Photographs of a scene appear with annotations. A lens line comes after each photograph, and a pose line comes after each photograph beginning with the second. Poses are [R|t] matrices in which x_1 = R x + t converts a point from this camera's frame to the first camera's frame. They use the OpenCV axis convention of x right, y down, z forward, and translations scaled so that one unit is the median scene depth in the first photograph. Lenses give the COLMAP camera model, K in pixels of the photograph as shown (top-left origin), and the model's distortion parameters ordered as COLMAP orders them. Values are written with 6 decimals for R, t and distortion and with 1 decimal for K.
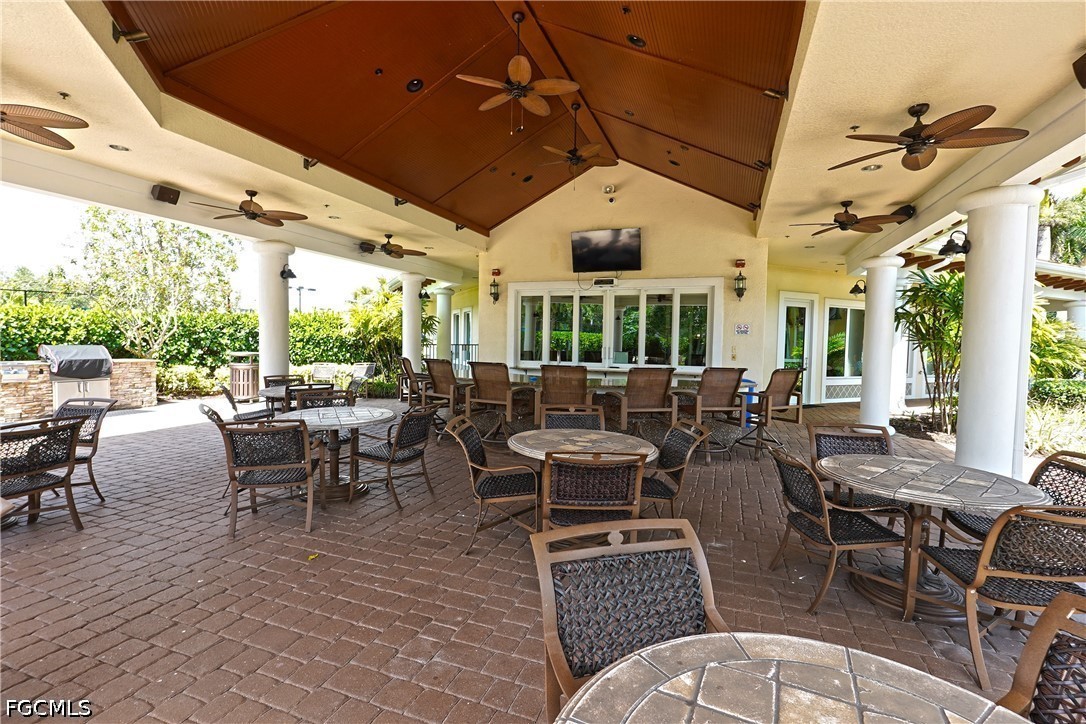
lens RADIAL K [[491.9, 0, 543.0], [0, 491.9, 362.0], [0, 0, 1]] dist [-0.000187, -0.000128]
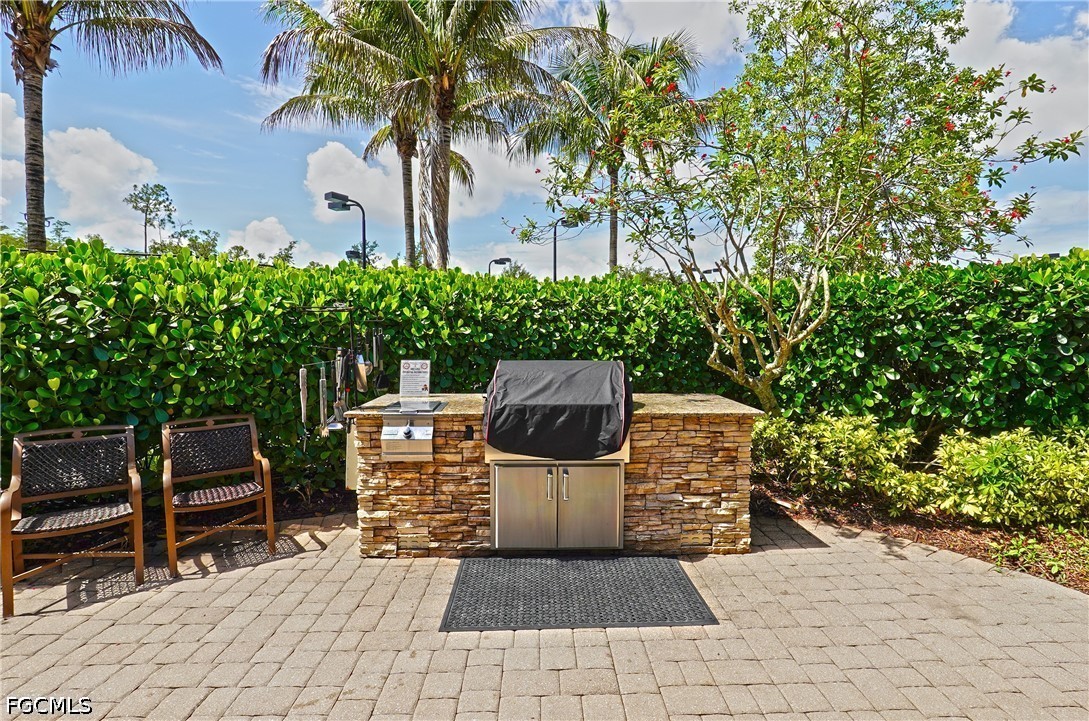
lens RADIAL K [[527.0, 0, 544.5], [0, 527.0, 360.5], [0, 0, 1]] dist [-0.000945, -0.000097]
pose [[0.366805, 0.036564, -0.929579, -0.454622], [-0.036075, 0.999035, 0.025061, -0.034181], [0.929598, 0.024342, 0.367770, 0.652538]]
